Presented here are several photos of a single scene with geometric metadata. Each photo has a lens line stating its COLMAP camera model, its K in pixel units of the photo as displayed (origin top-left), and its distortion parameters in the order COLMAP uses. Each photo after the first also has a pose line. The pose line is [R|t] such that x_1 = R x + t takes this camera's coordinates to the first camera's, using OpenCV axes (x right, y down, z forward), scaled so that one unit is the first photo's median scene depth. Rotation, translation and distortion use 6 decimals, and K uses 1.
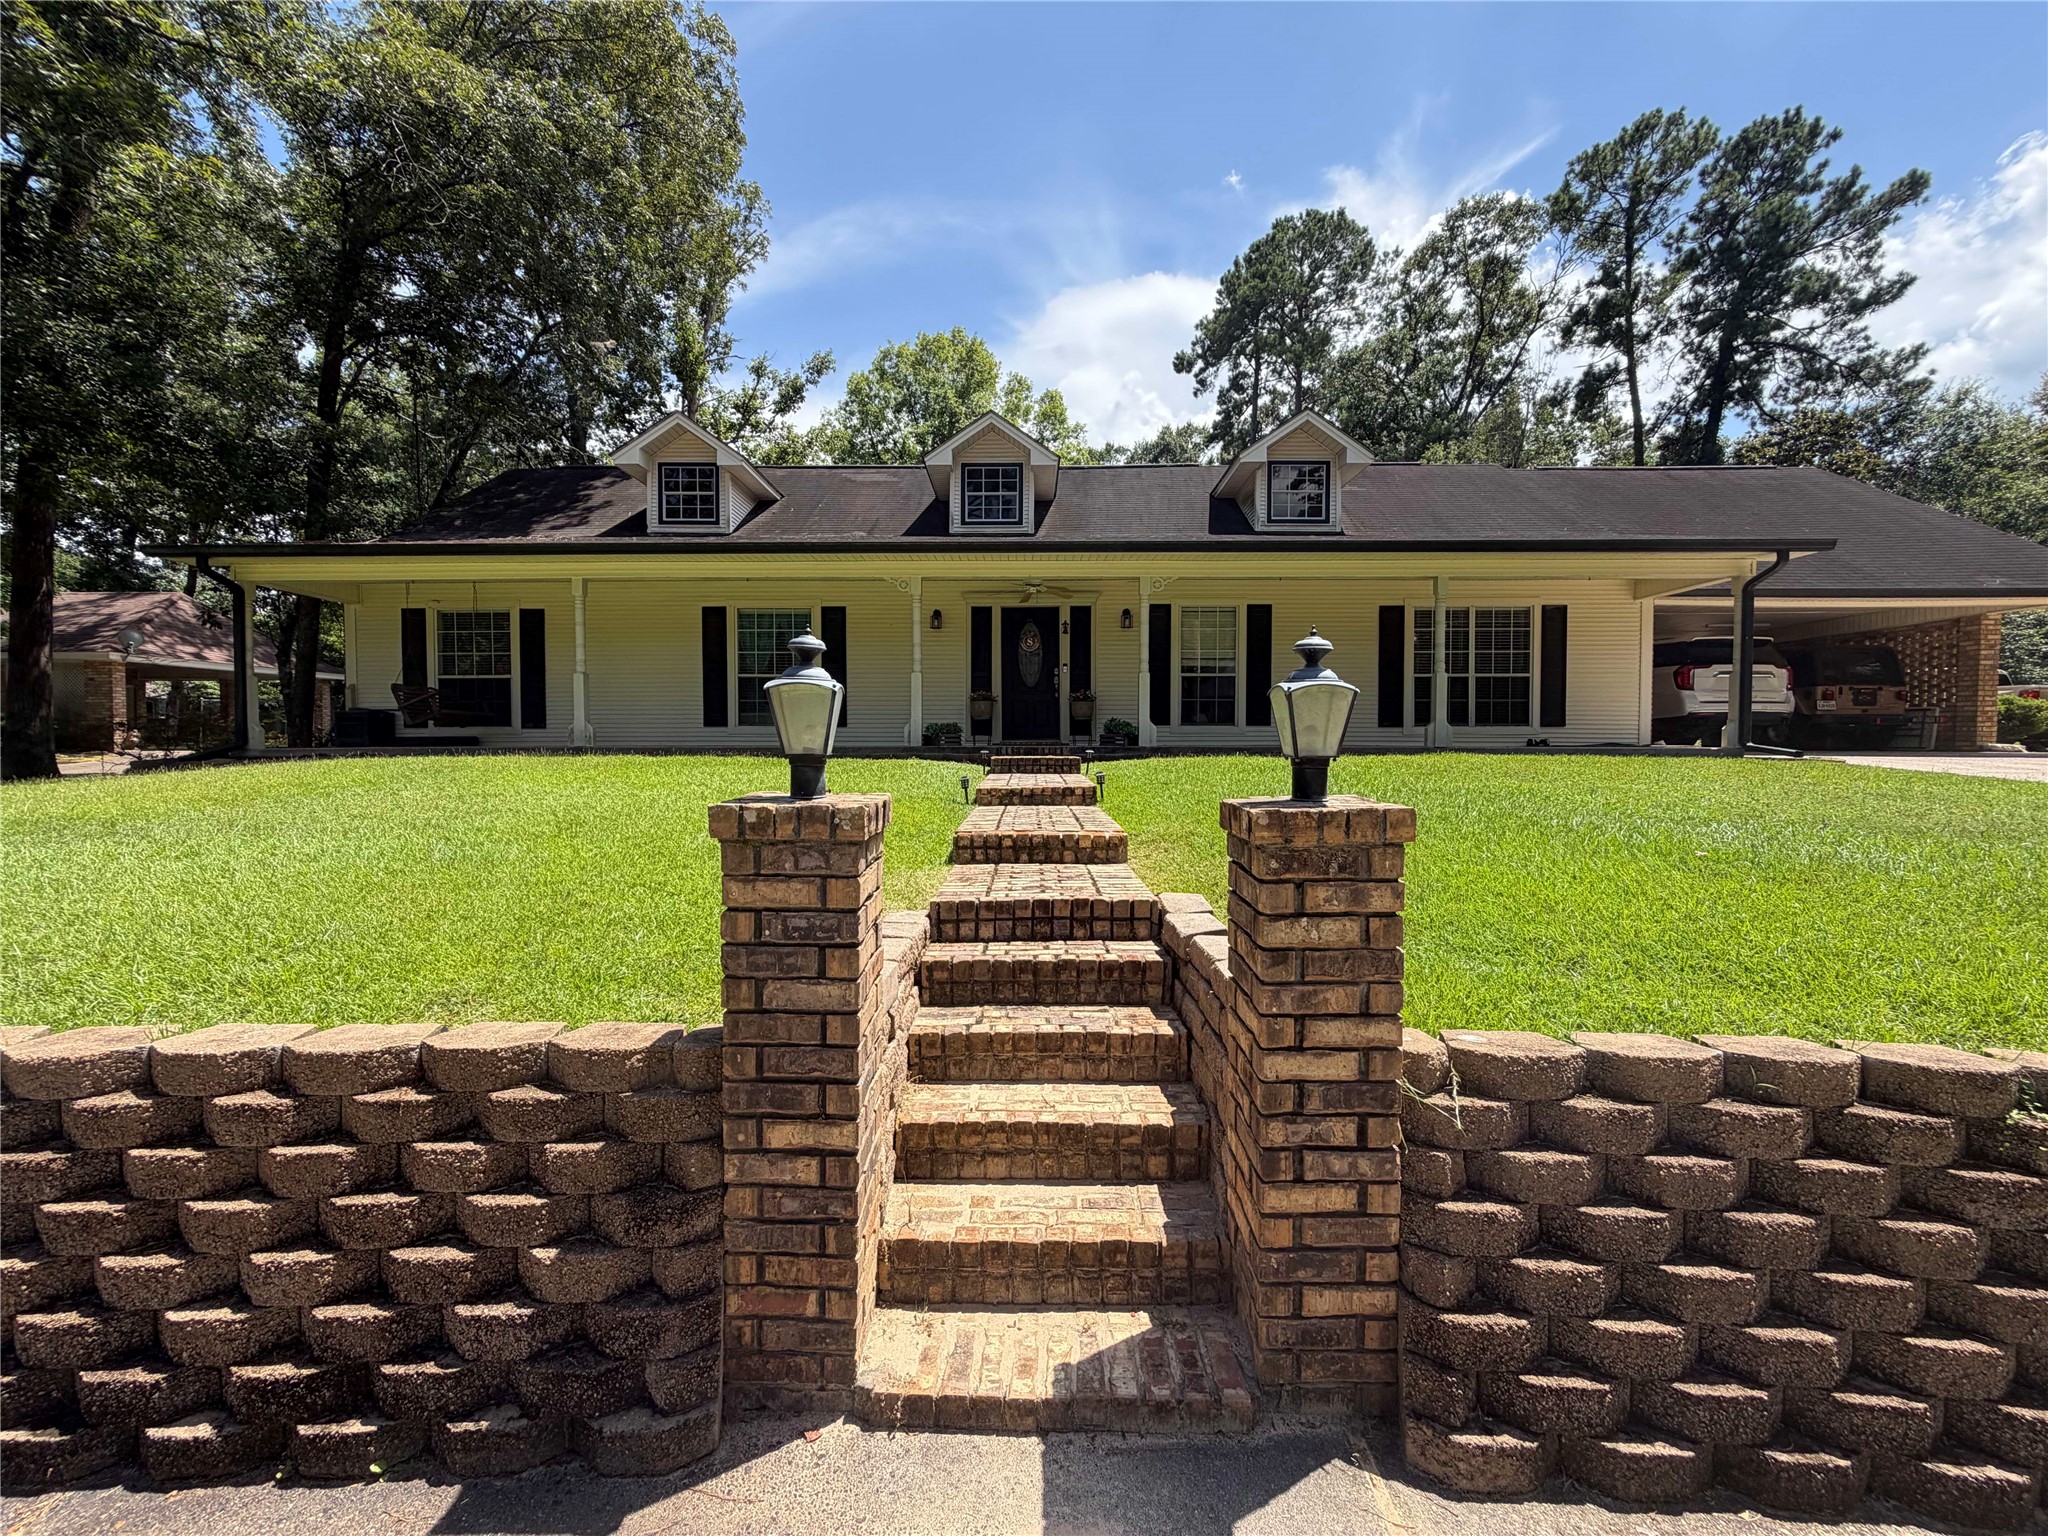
lens RADIAL K [[820.0, 0, 1019.9], [0, 820.0, 766.7], [0, 0, 1]] dist [0.002265, 0.000617]
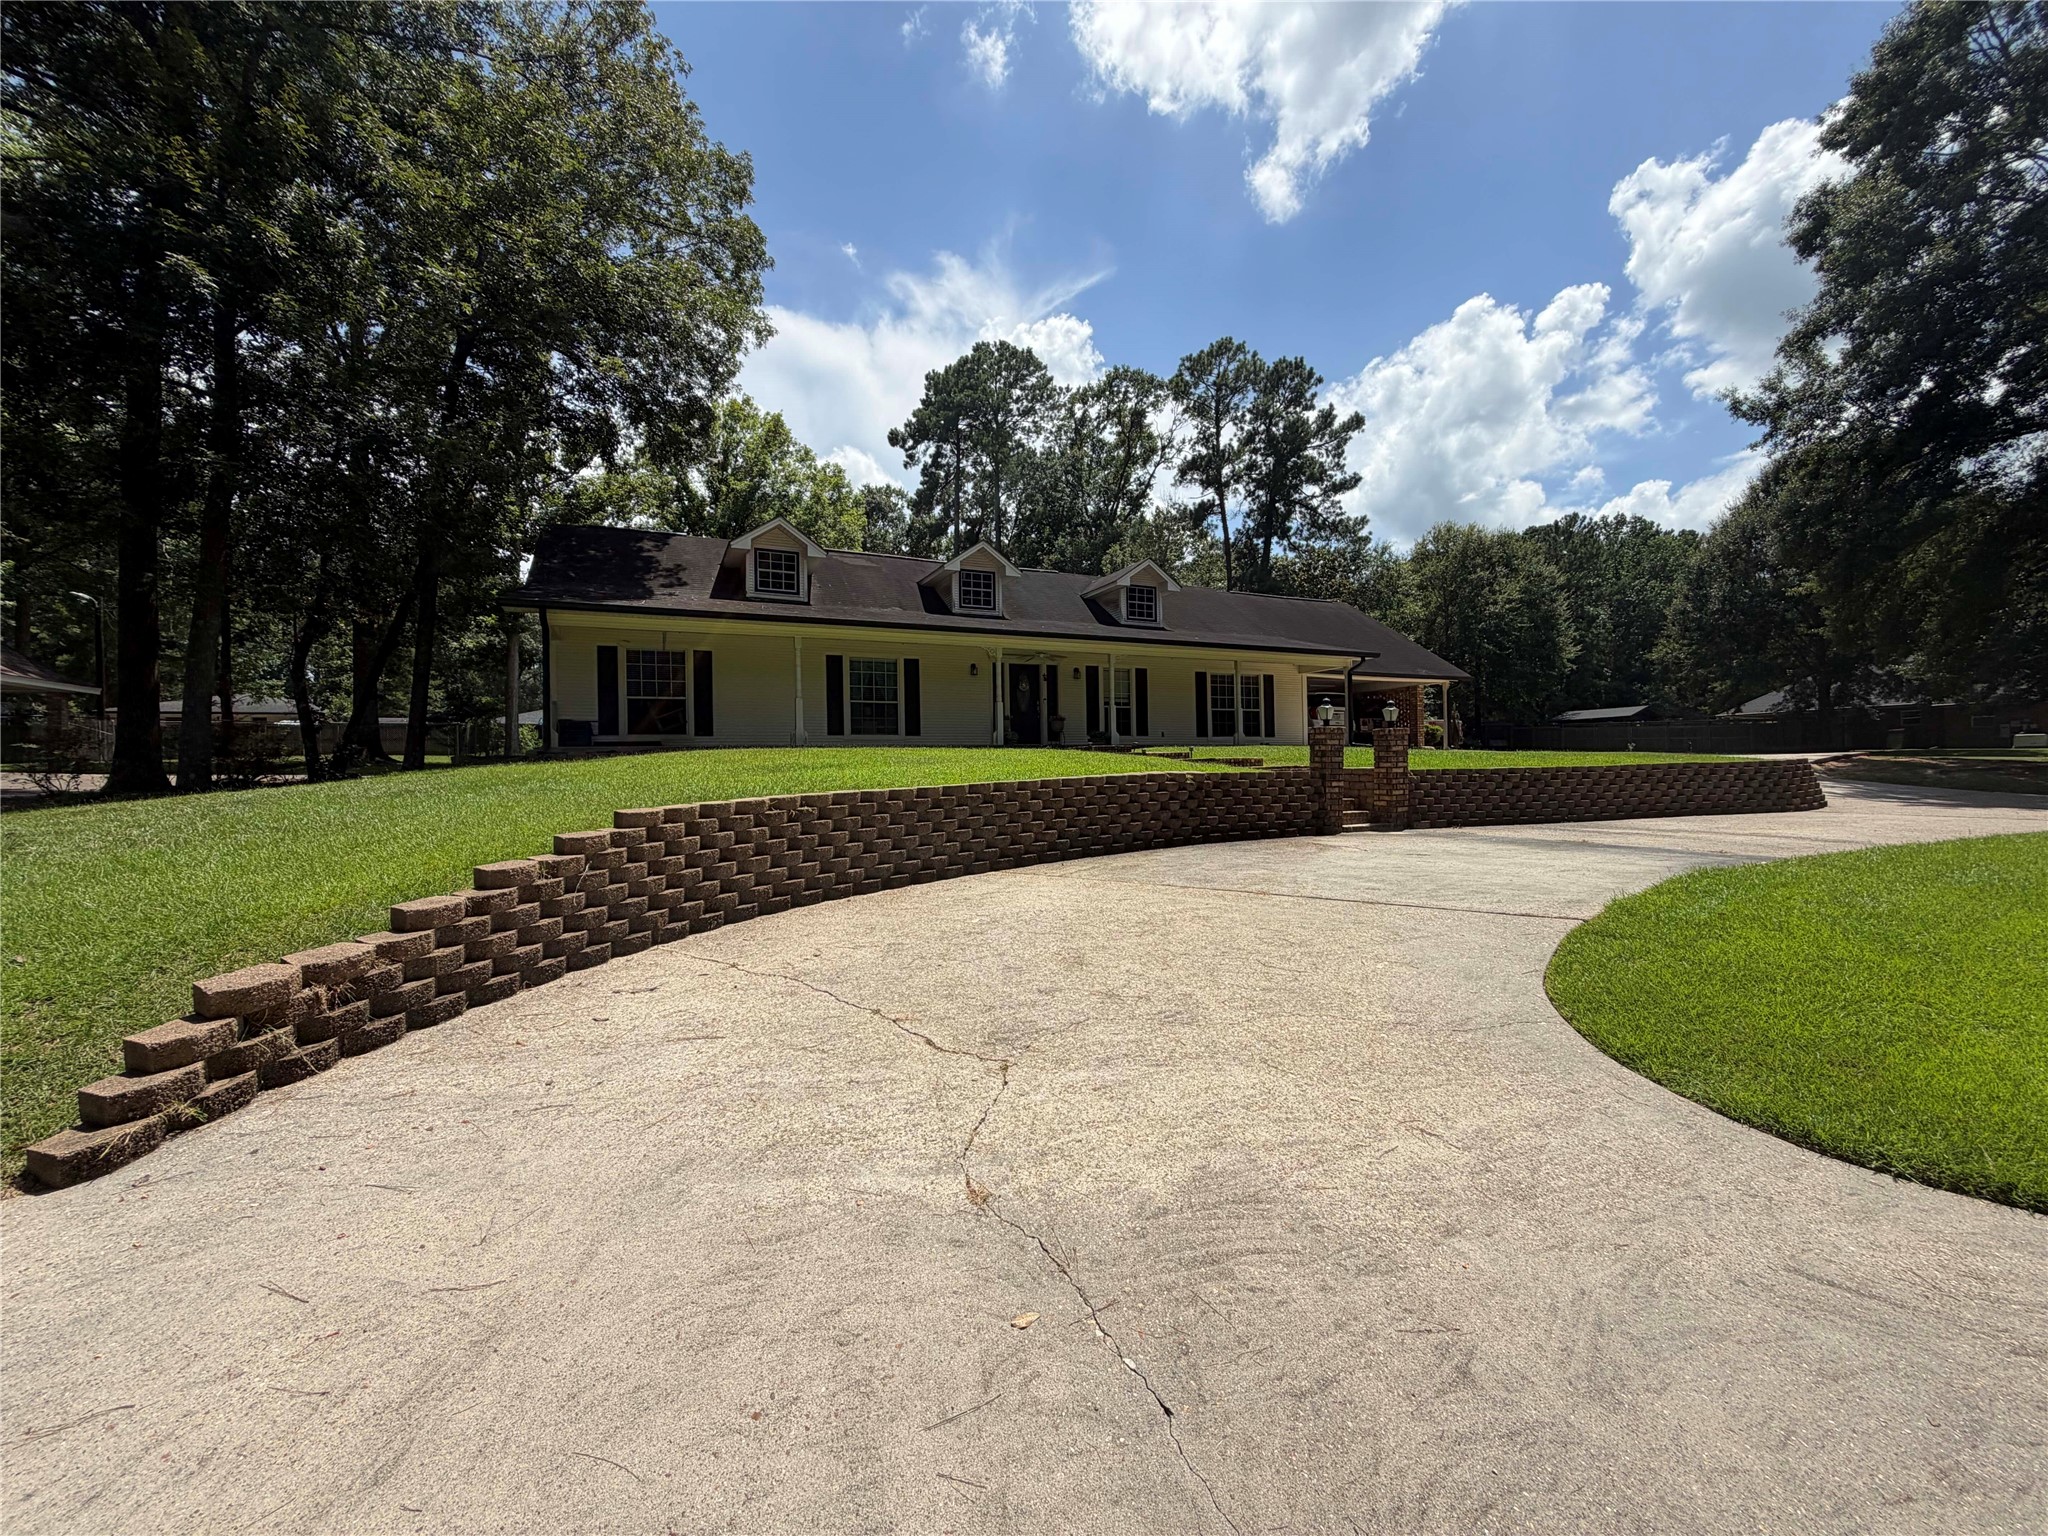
lens RADIAL K [[820.0, 0, 1019.9], [0, 820.0, 766.7], [0, 0, 1]] dist [0.002265, 0.000617]
pose [[0.903145, -0.011937, 0.429170, -0.219735], [0.028765, 0.999050, -0.032743, 0.020906], [-0.428372, 0.041917, 0.902630, -0.151544]]
